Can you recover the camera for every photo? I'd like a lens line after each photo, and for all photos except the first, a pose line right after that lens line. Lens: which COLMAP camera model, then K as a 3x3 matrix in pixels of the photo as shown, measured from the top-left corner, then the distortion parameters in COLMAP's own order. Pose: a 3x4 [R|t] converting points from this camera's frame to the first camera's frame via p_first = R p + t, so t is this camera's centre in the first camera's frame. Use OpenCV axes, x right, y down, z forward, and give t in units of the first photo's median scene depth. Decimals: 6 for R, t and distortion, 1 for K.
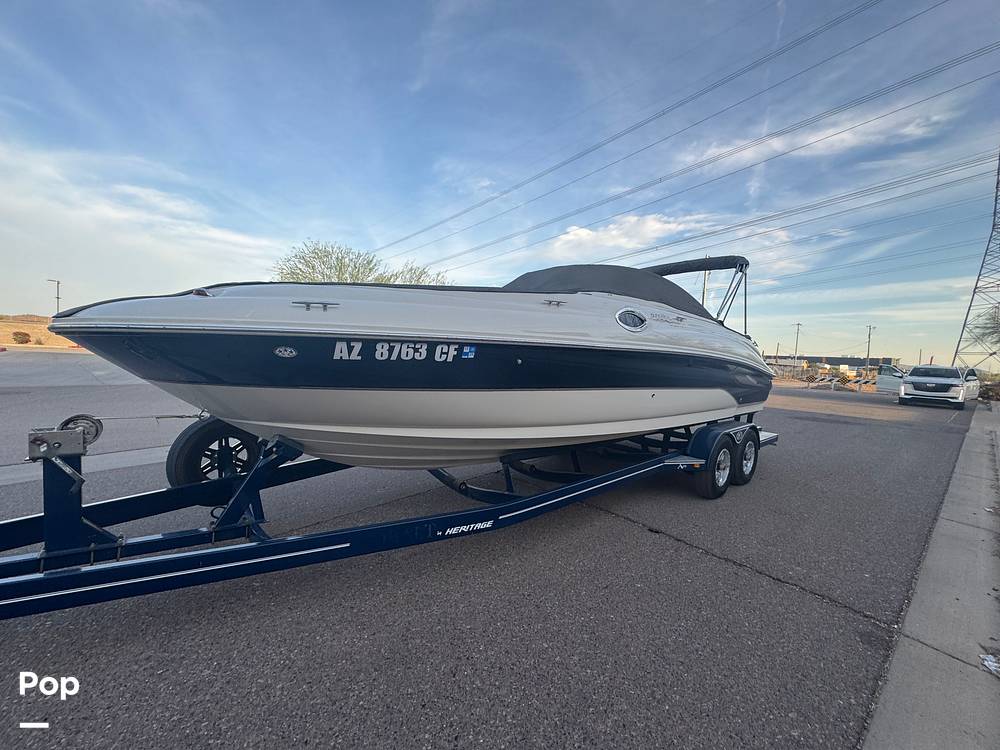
lens RADIAL K [[403.0, 0, 500.0], [0, 403.0, 375.0], [0, 0, 1]] dist [-0.003423, 0.000181]
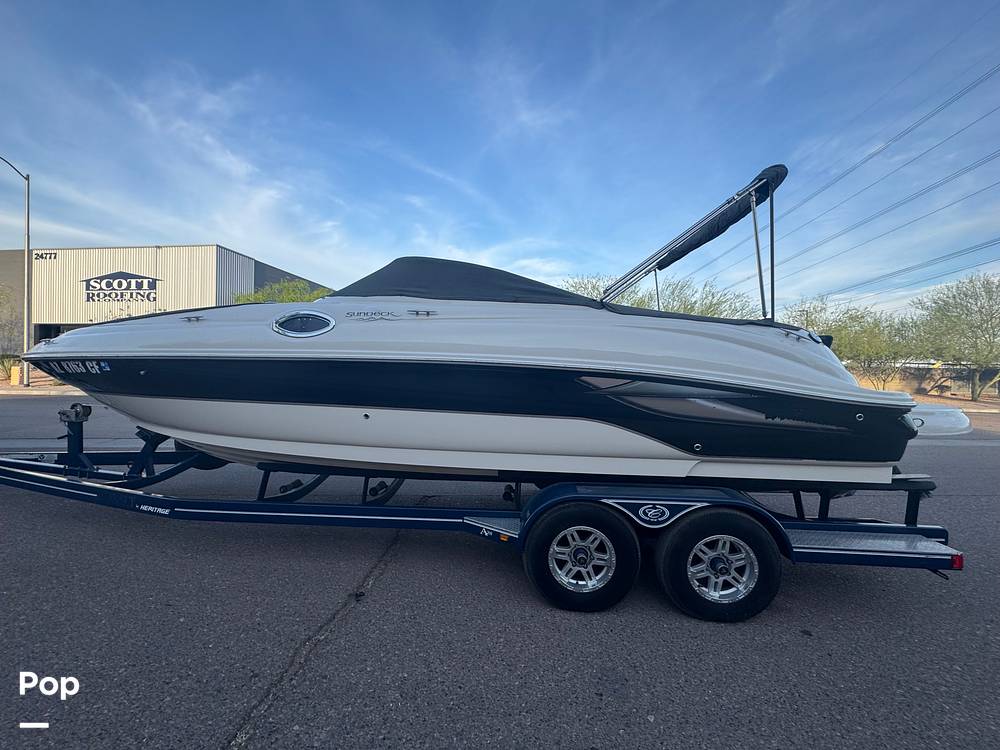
lens RADIAL K [[403.0, 0, 500.0], [0, 403.0, 375.0], [0, 0, 1]] dist [-0.003423, 0.000181]
pose [[0.695358, -0.020297, -0.718377, 1.122231], [-0.026782, 0.998175, -0.054127, 0.006198], [0.718164, 0.056877, 0.693545, 0.642515]]
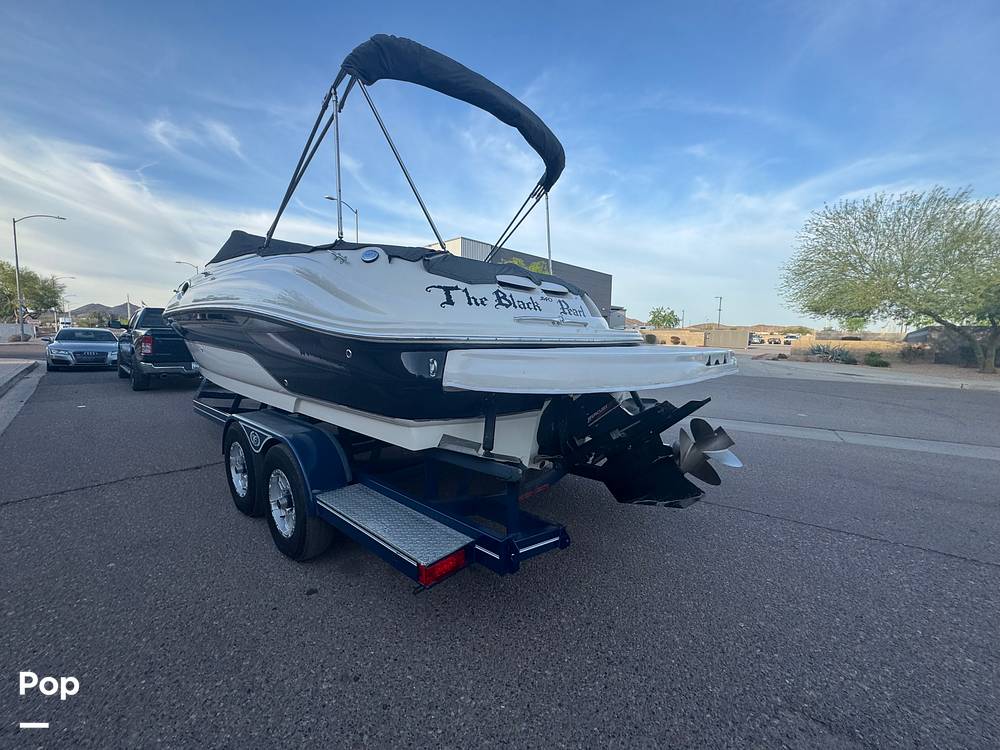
lens RADIAL K [[403.0, 0, 500.0], [0, 403.0, 375.0], [0, 0, 1]] dist [-0.003423, 0.000181]
pose [[0.119109, 0.054032, -0.991410, 1.610242], [-0.060825, 0.997040, 0.047031, 0.016342], [0.991016, 0.054701, 0.122043, 1.705709]]
